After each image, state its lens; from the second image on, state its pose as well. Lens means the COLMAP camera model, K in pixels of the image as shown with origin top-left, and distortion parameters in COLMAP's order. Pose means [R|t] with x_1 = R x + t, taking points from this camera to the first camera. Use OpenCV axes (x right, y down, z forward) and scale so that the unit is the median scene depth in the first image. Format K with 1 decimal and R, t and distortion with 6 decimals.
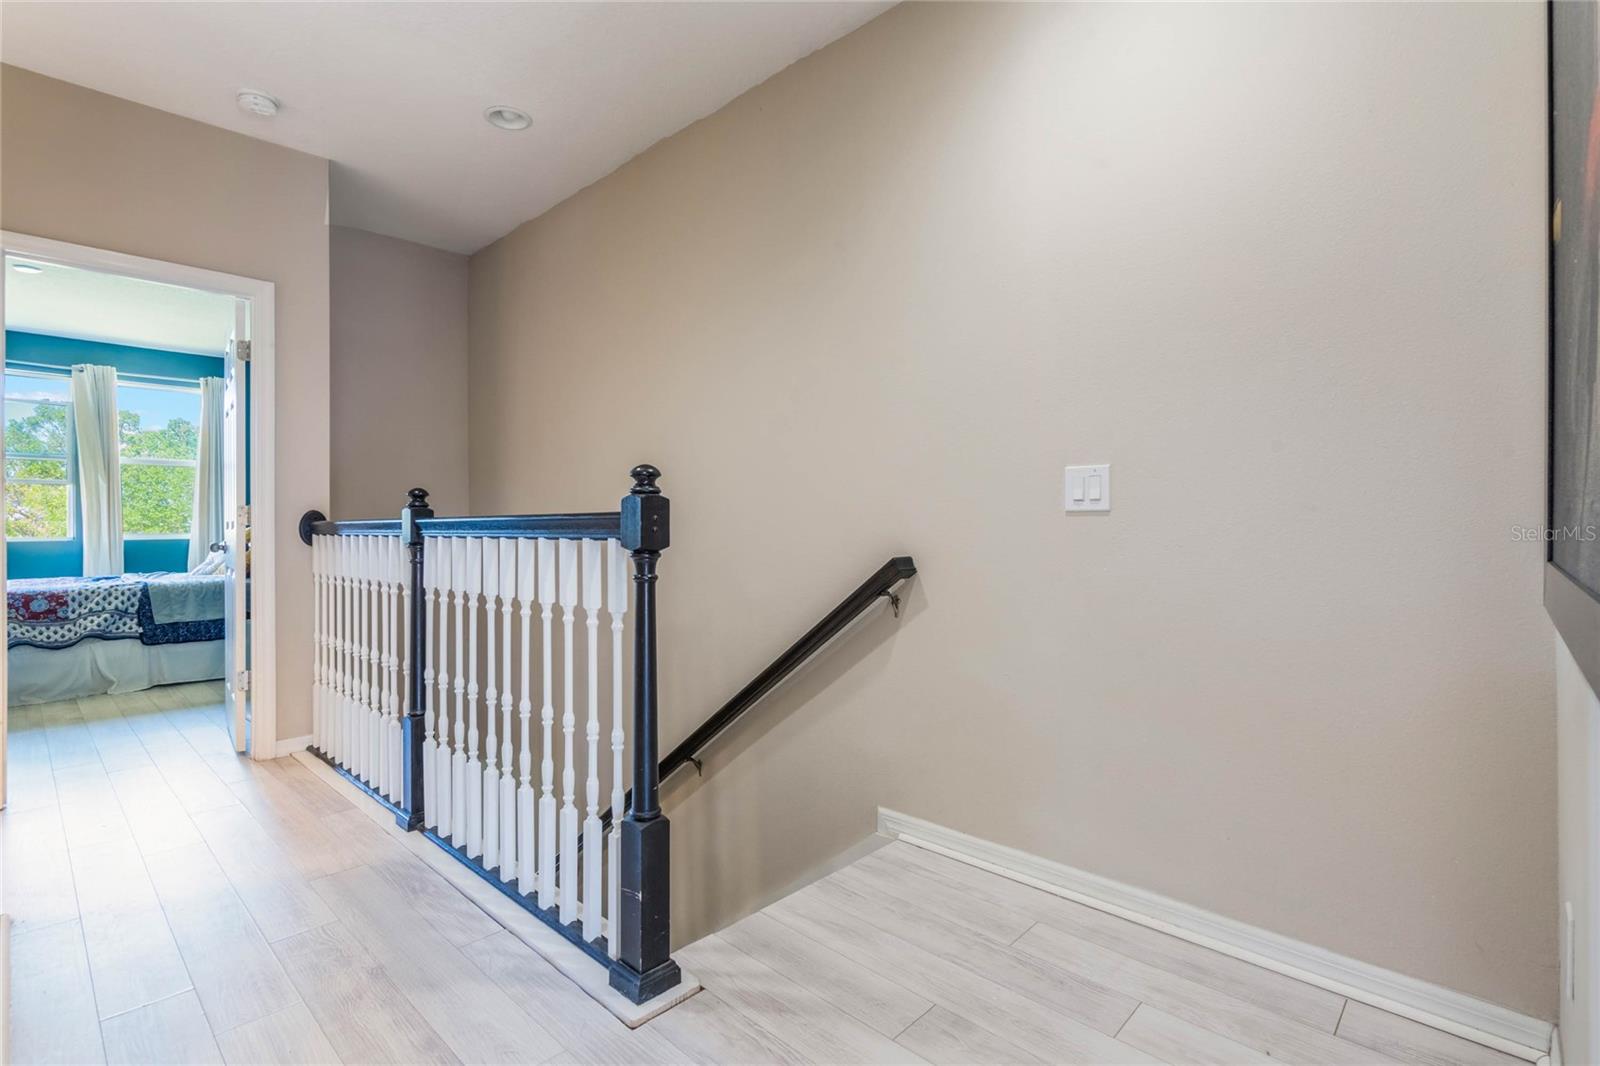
lens RADIAL K [[745.6, 0, 794.2], [0, 745.6, 530.7], [0, 0, 1]] dist [-0.005375, 0.003211]
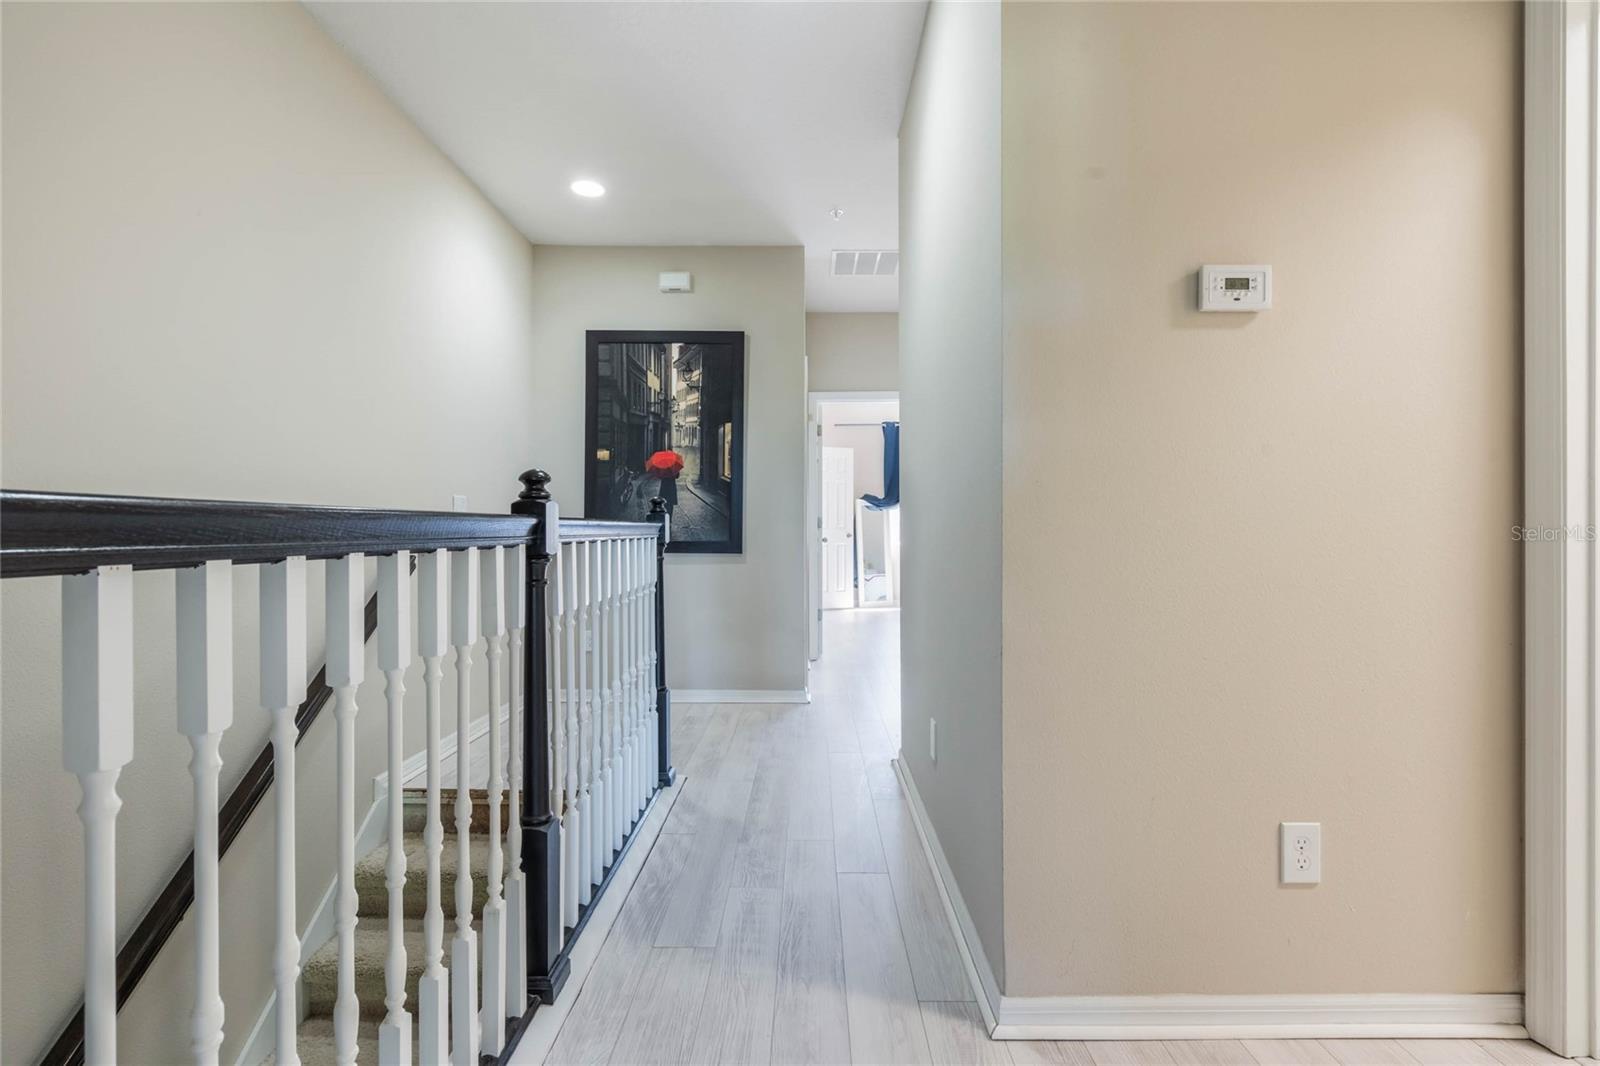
lens RADIAL K [[745.6, 0, 801.1], [0, 745.6, 528.5], [0, 0, 1]] dist [-0.005375, 0.003211]
pose [[-0.678439, -0.002128, 0.734654, -1.620557], [0.003865, 0.999972, 0.006466, -0.015191], [-0.734647, 0.007226, -0.678411, 1.810968]]
